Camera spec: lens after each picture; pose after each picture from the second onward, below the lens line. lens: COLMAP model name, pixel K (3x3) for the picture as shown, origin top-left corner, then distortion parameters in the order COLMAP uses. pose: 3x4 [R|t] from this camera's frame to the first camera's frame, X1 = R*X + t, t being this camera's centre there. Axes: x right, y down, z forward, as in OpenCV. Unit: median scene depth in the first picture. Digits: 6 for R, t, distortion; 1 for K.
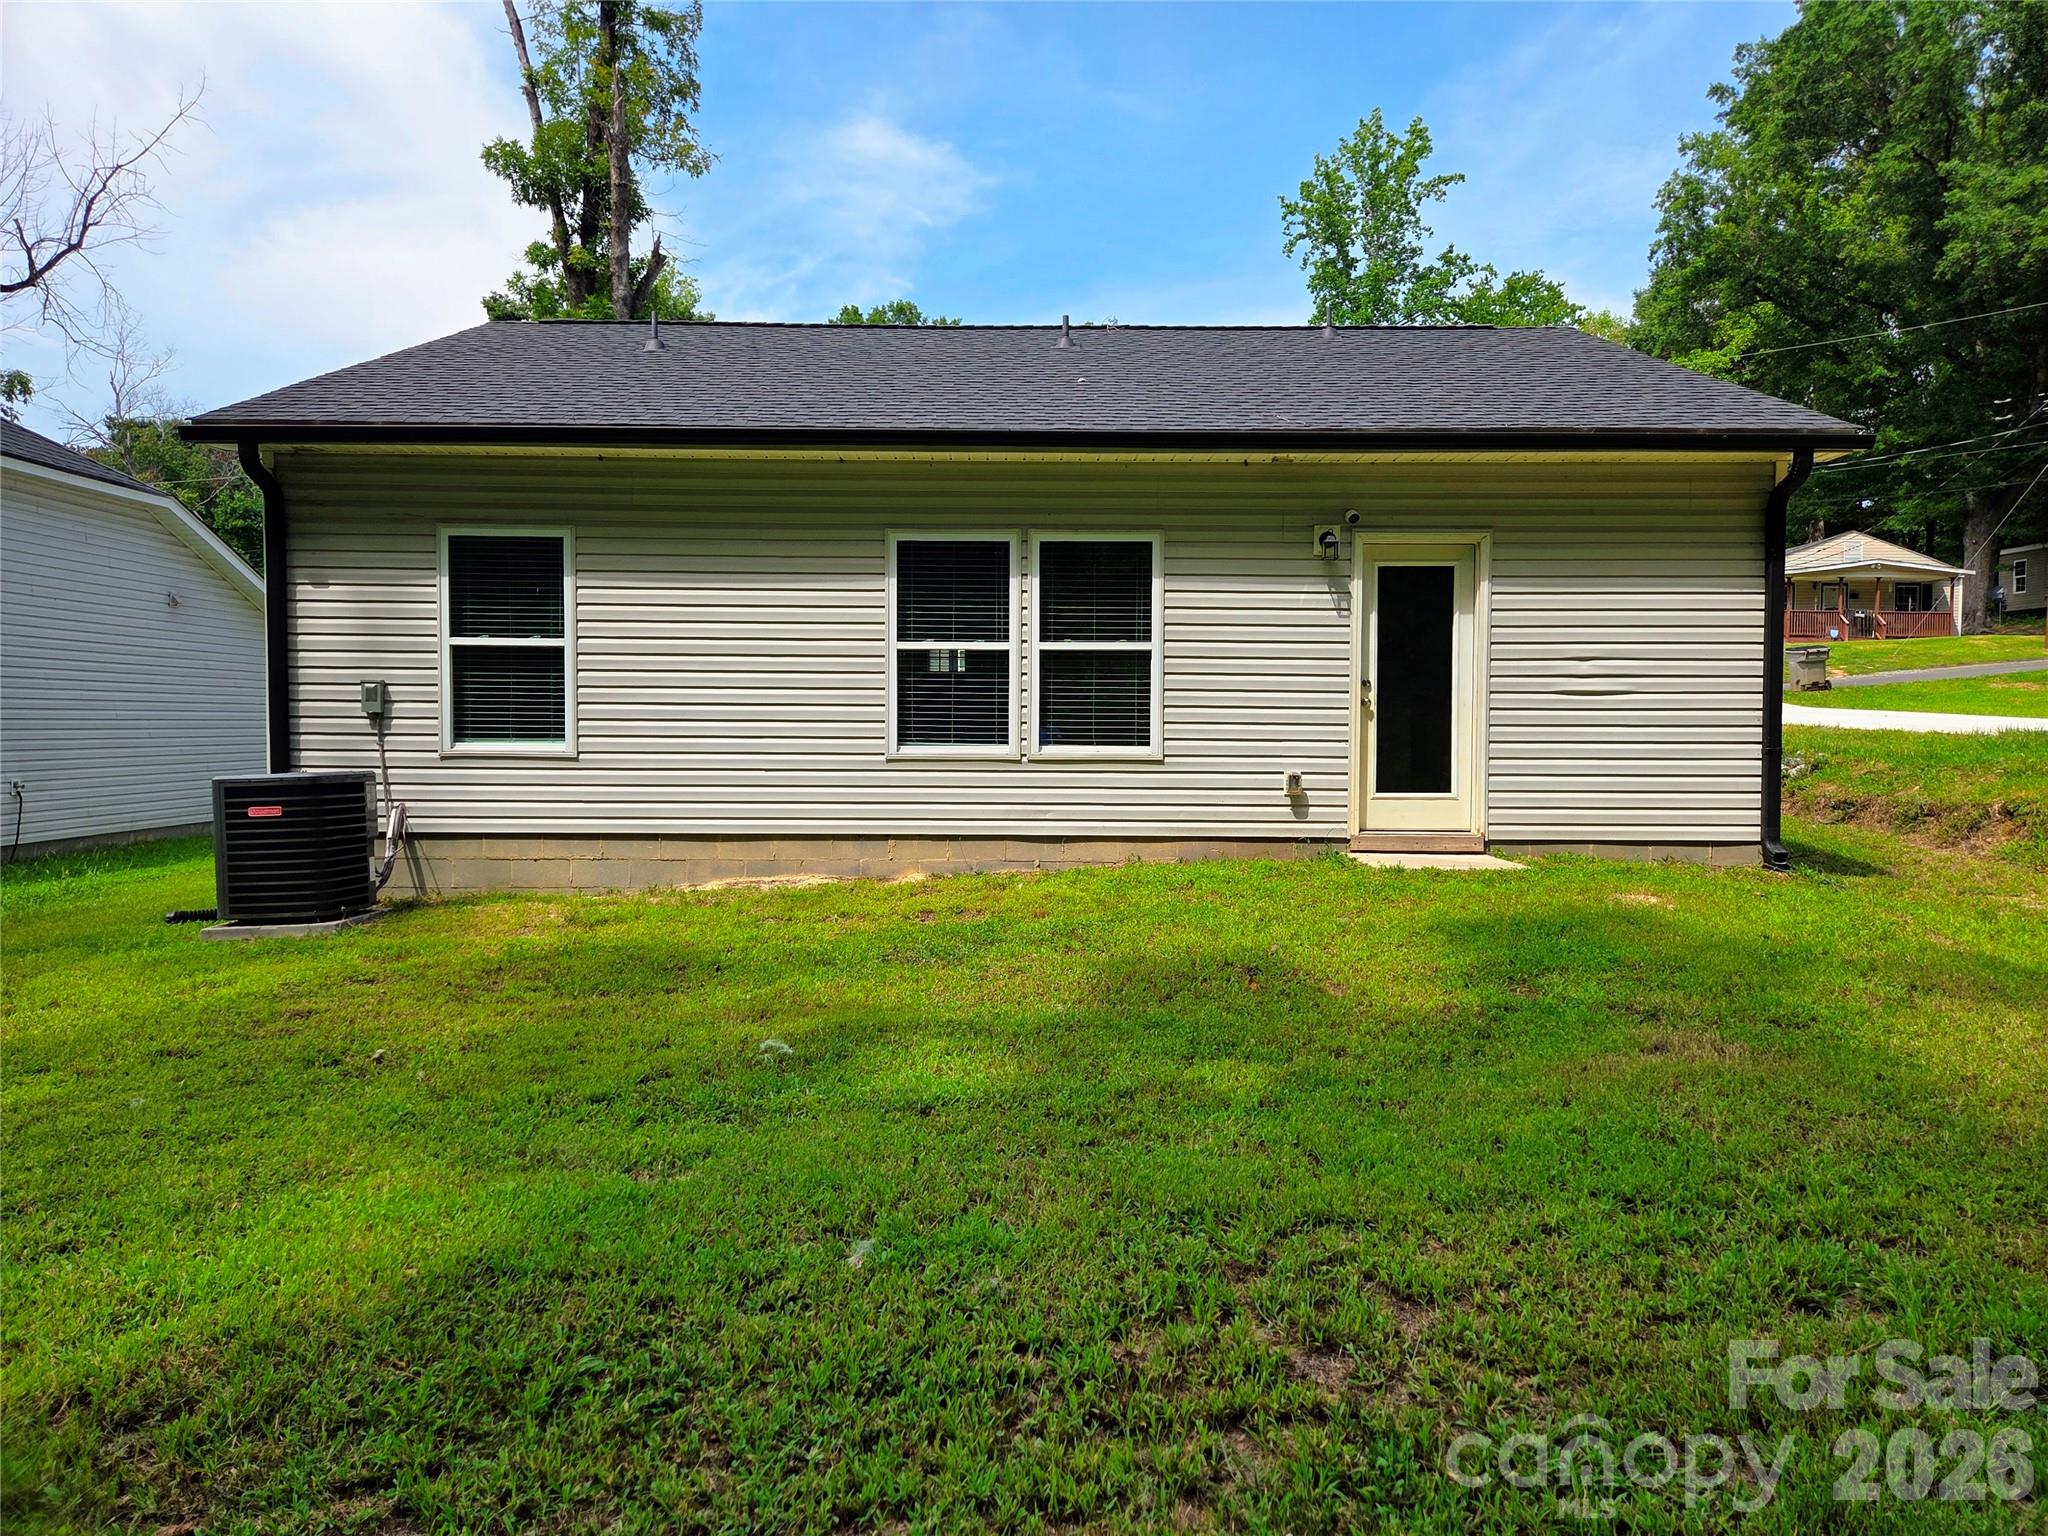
lens RADIAL K [[1379.4, 0, 1035.4], [0, 1379.4, 771.9], [0, 0, 1]] dist [0.052839, -0.035762]
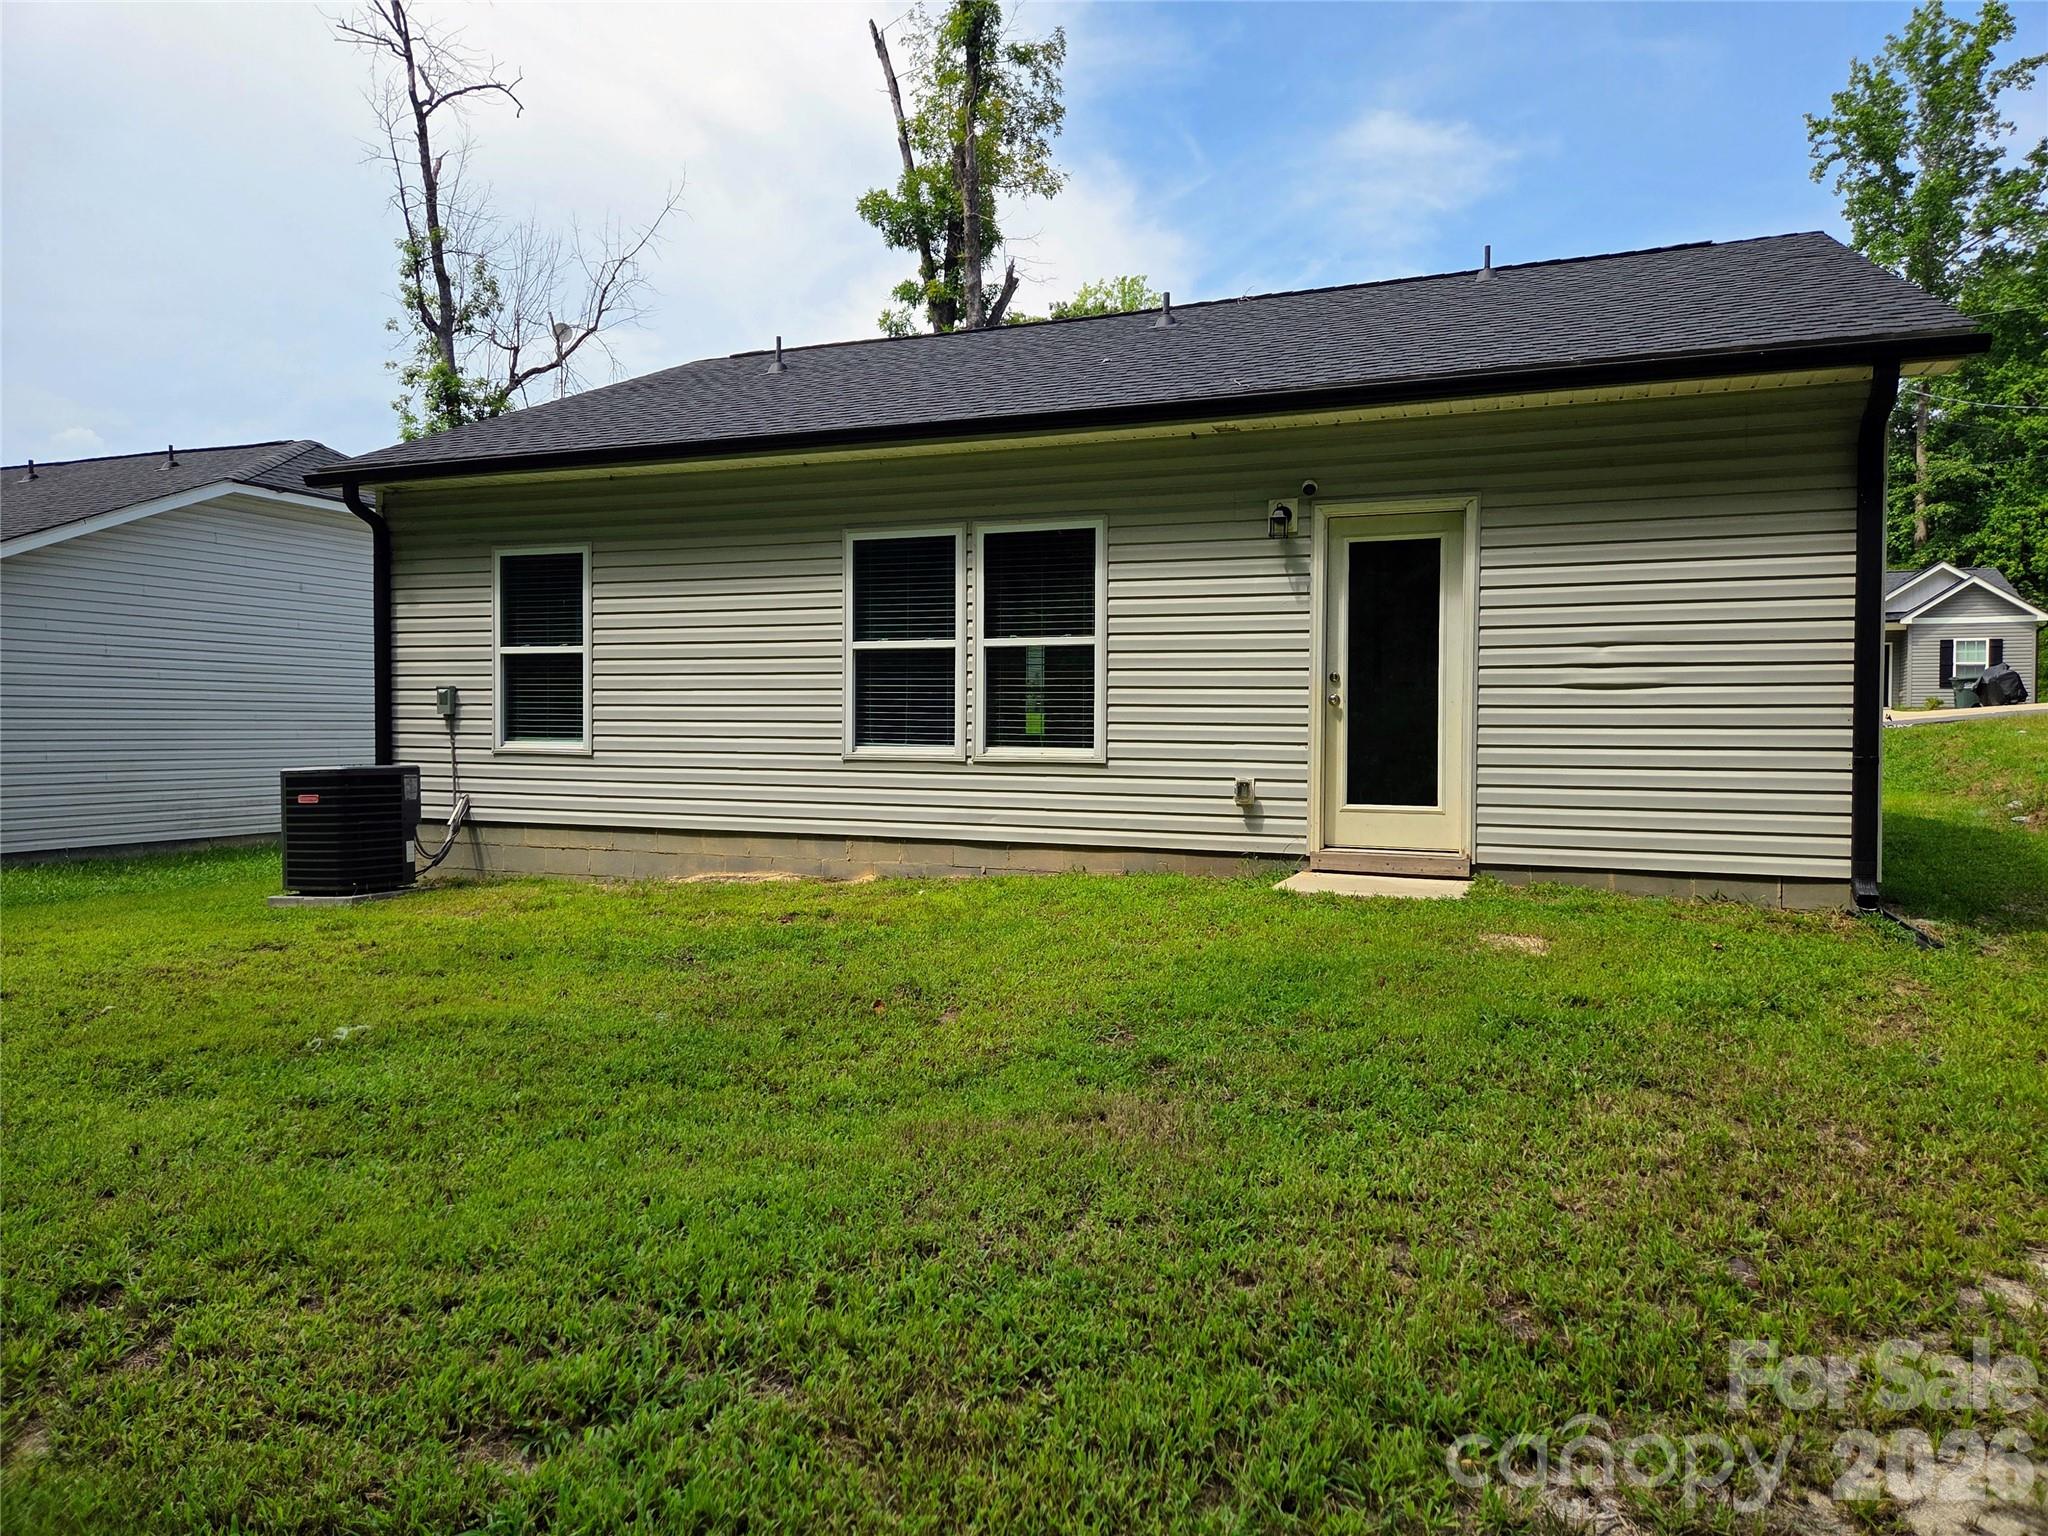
lens RADIAL K [[1379.4, 0, 1015.8], [0, 1379.4, 757.5], [0, 0, 1]] dist [0.052839, -0.035762]
pose [[0.926841, 0.009043, -0.375344, 0.381721], [-0.013741, 0.999857, -0.009841, -0.002566], [0.375202, 0.014279, 0.926833, 0.121375]]
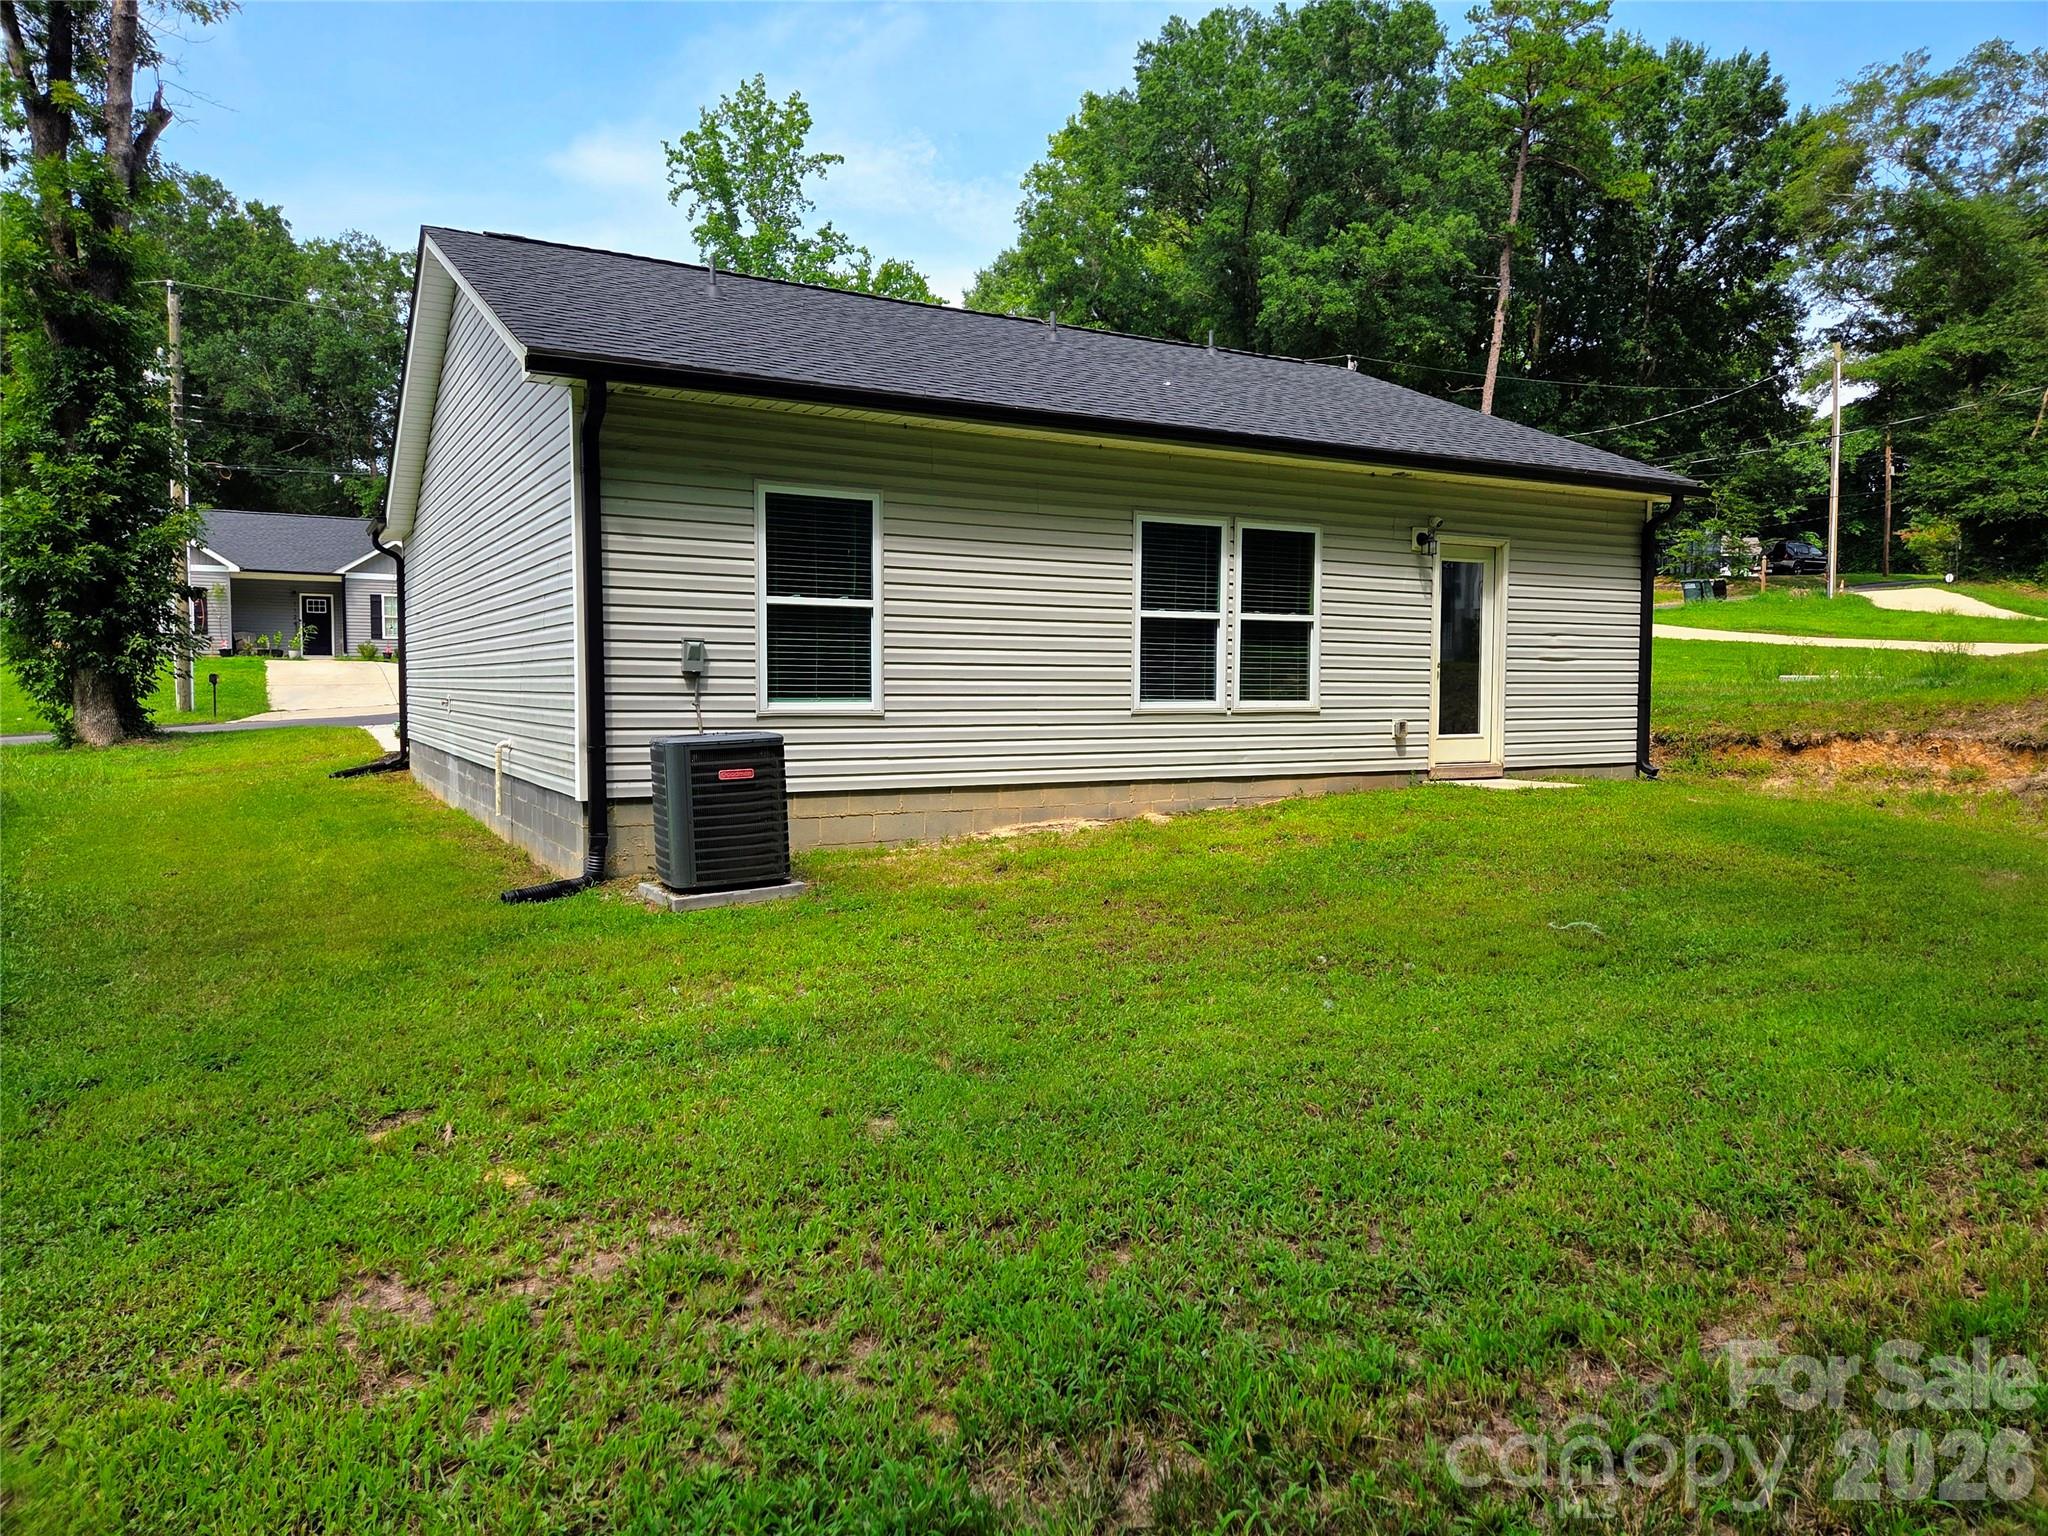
lens RADIAL K [[1379.4, 0, 1025.7], [0, 1379.4, 777.7], [0, 0, 1]] dist [0.052839, -0.035762]
pose [[0.870038, -0.035287, 0.491719, -0.743998], [0.017719, 0.999029, 0.040341, -0.003916], [-0.492665, -0.026385, 0.869819, 0.052451]]
